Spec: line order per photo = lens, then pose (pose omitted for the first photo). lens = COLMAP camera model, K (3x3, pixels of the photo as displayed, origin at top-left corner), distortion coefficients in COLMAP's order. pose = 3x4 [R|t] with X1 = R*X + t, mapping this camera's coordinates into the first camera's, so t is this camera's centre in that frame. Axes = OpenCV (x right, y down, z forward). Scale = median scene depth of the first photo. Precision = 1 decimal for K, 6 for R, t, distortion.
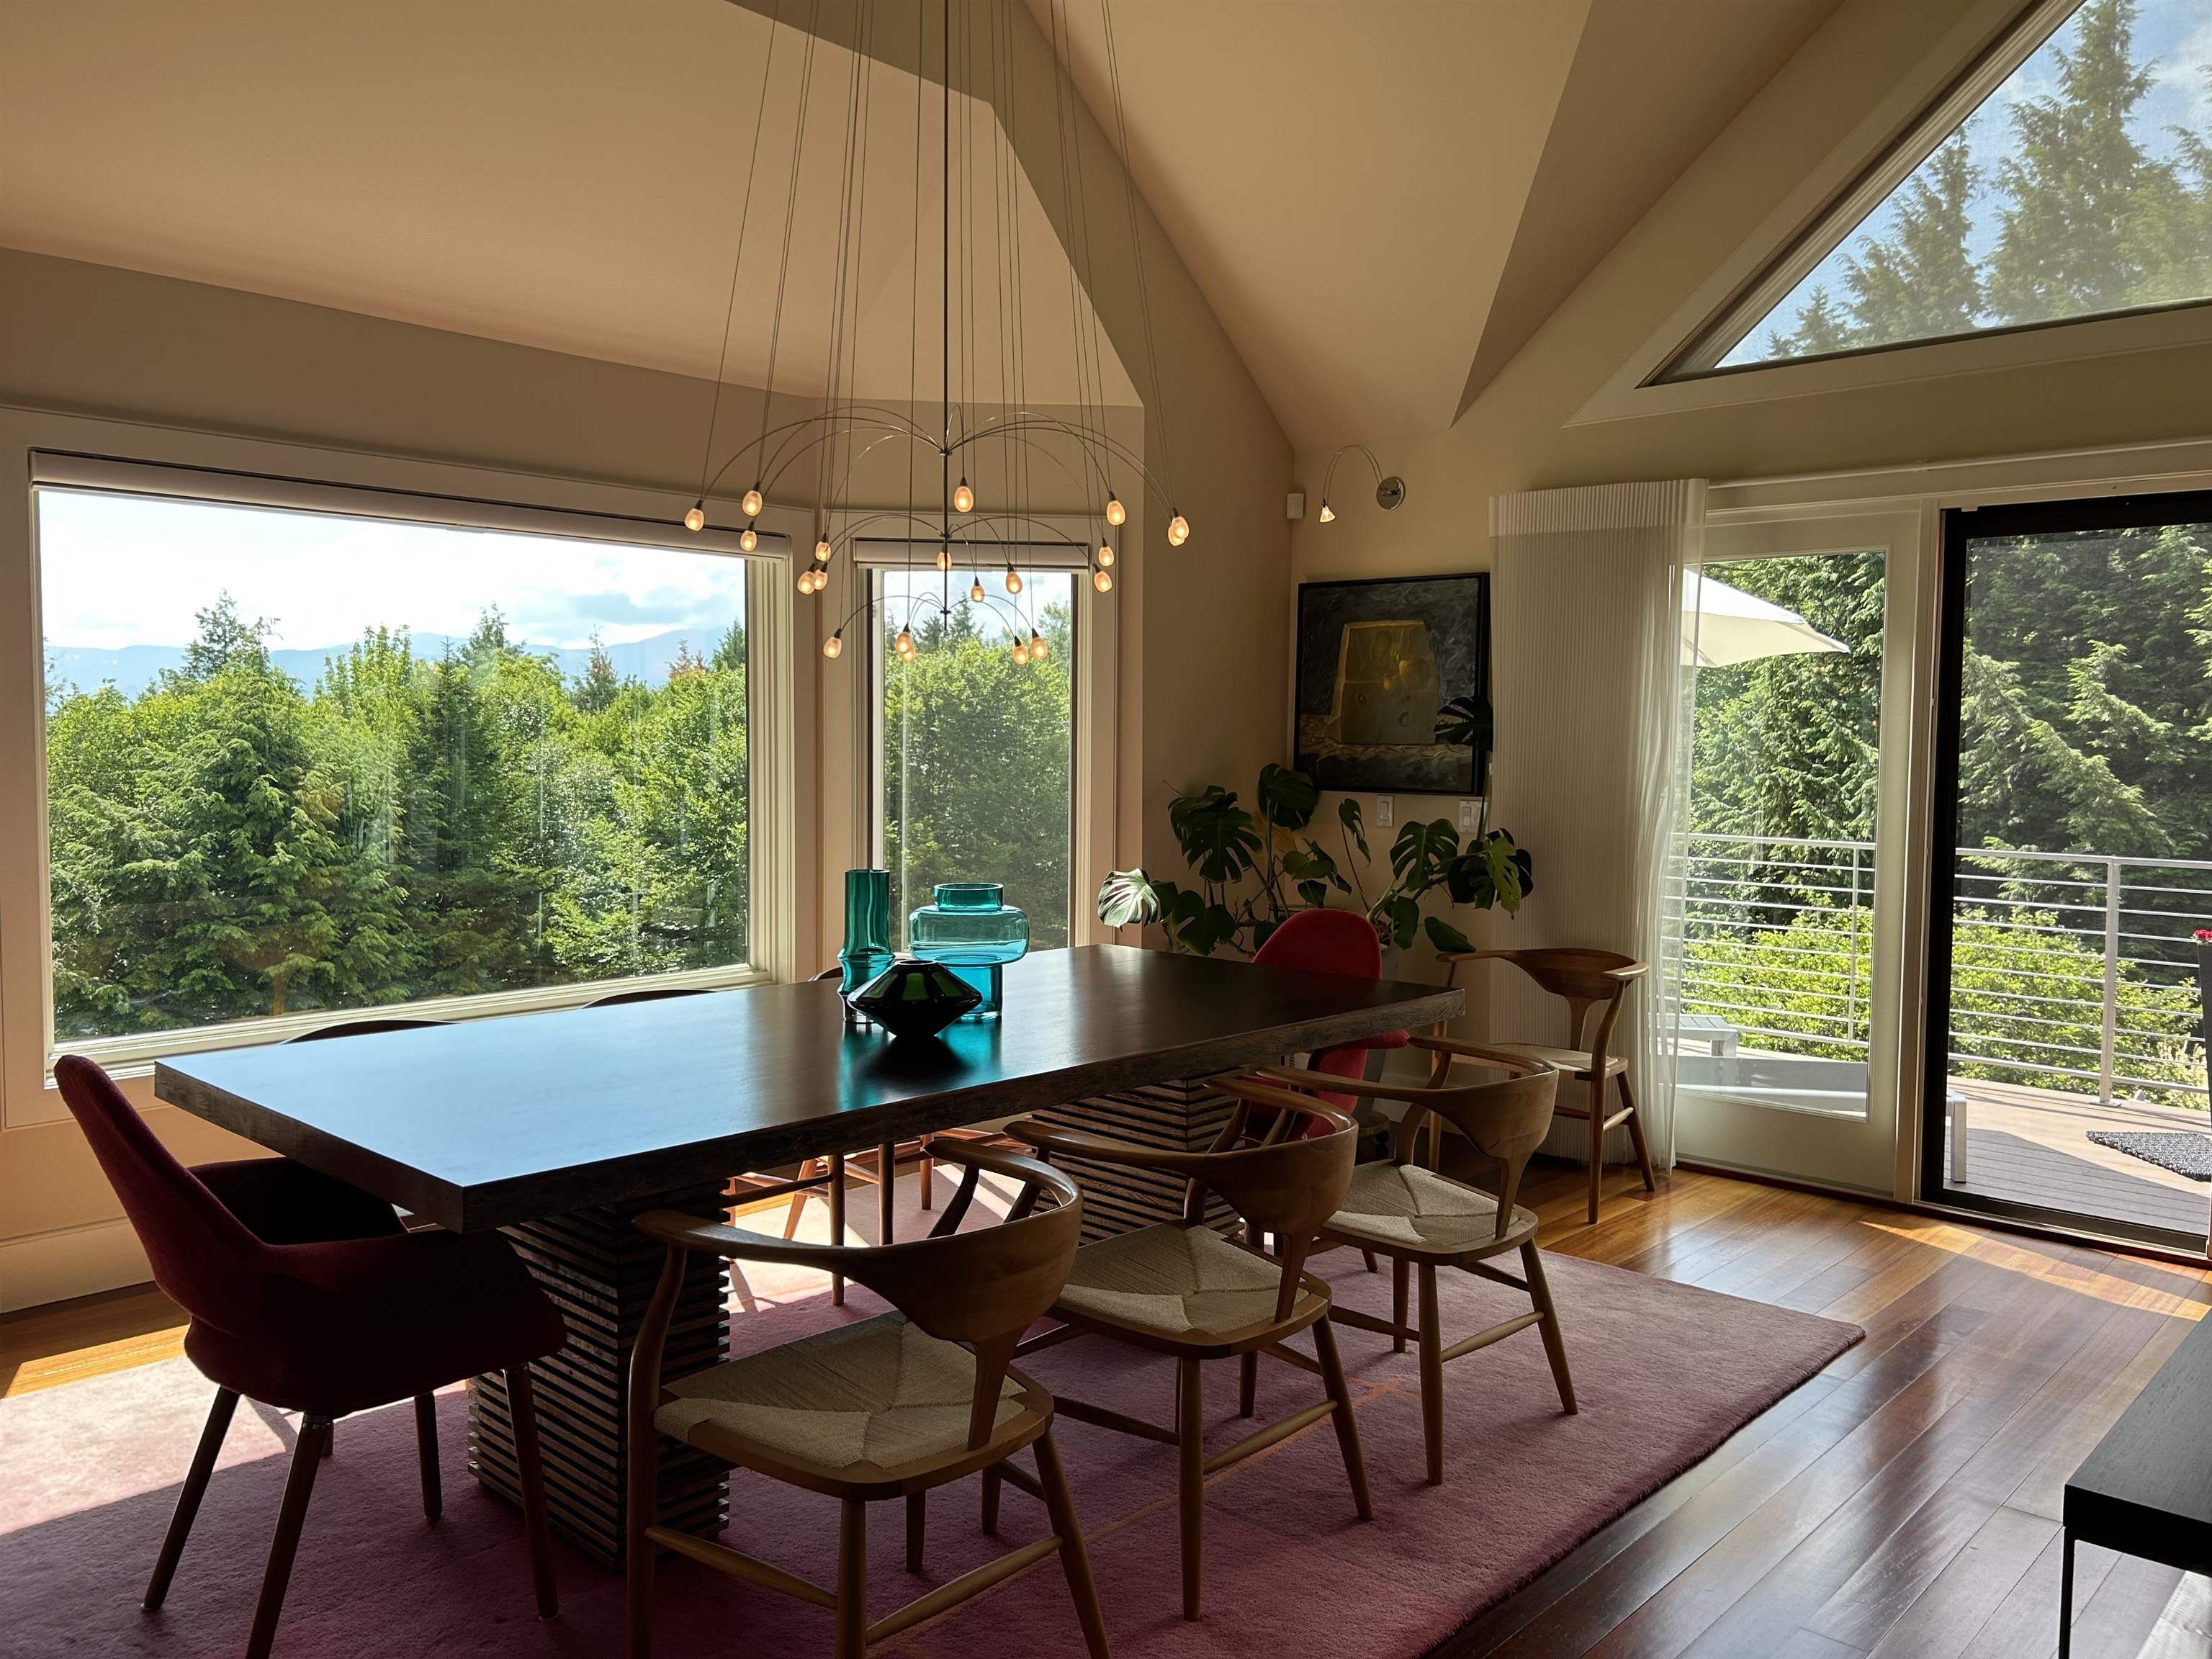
lens RADIAL K [[1666.2, 0, 1105.7], [0, 1666.2, 829.9], [0, 0, 1]] dist [0.001542, 0.000292]
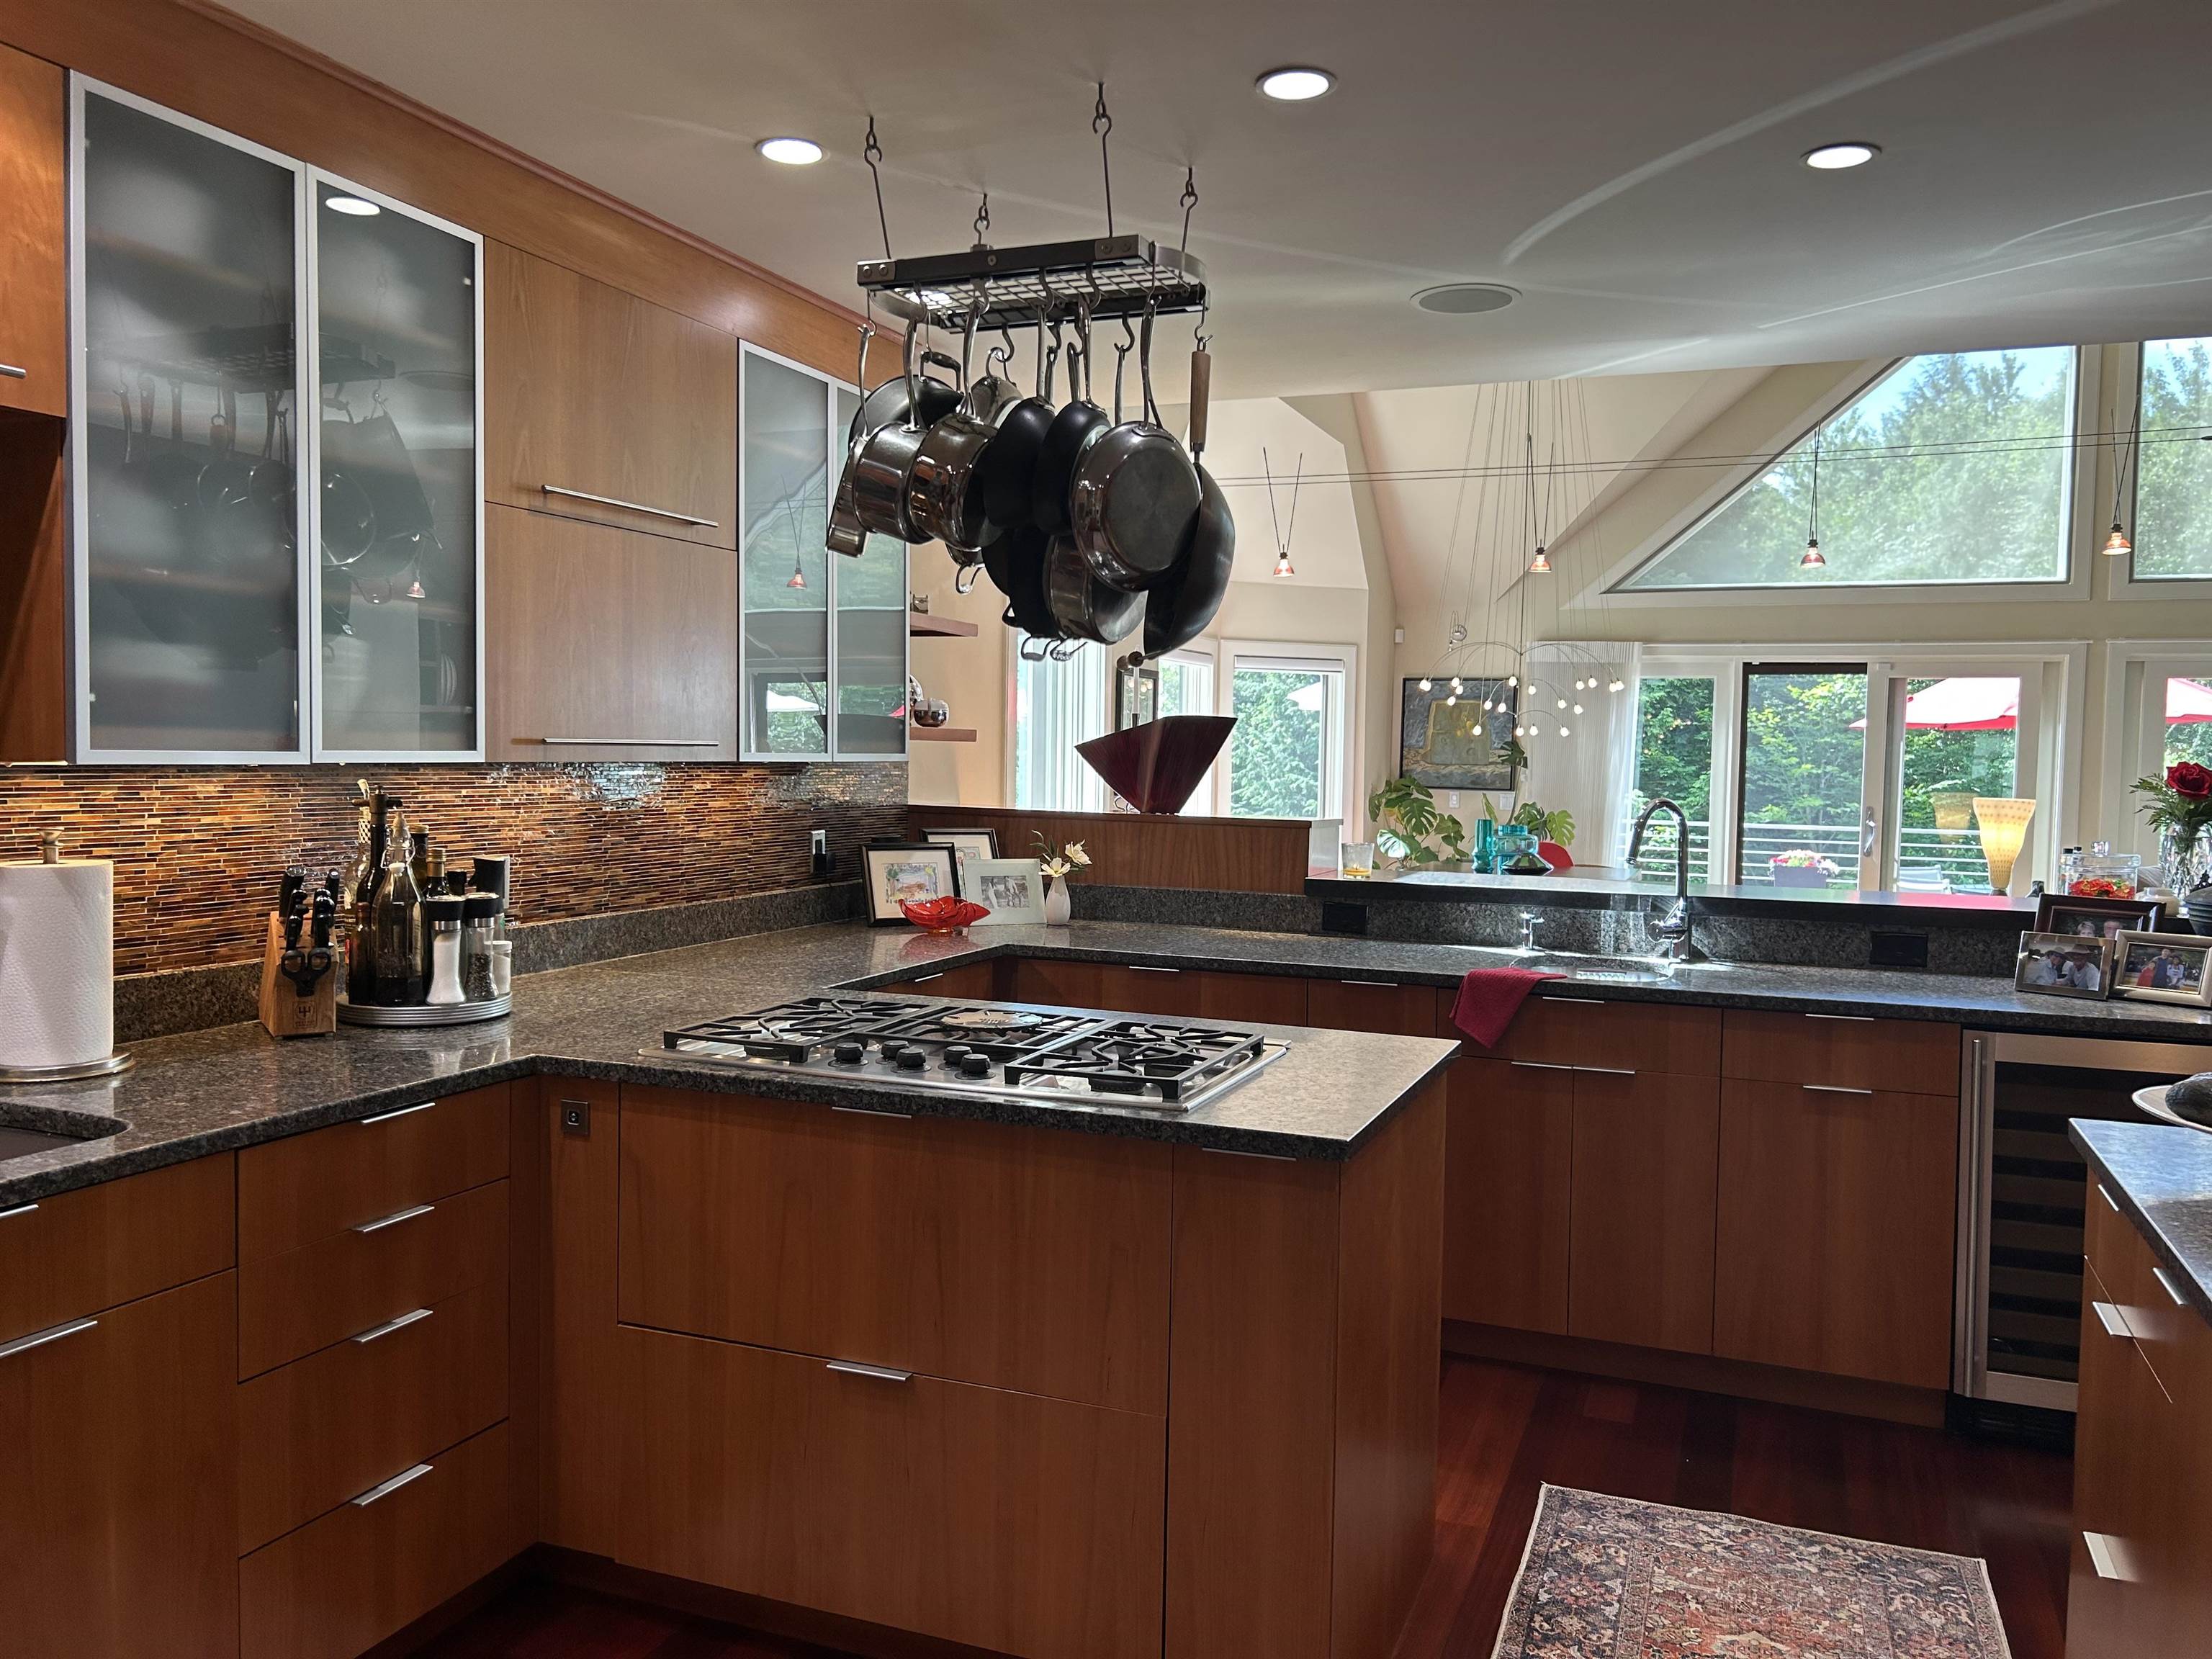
lens RADIAL K [[1666.2, 0, 1106.6], [0, 1666.2, 828.2], [0, 0, 1]] dist [0.001542, 0.000292]
pose [[0.932949, -0.012117, 0.359804, -0.941008], [0.013984, 0.999899, -0.002587, 0.021856], [-0.359736, 0.007445, 0.933024, -0.669257]]
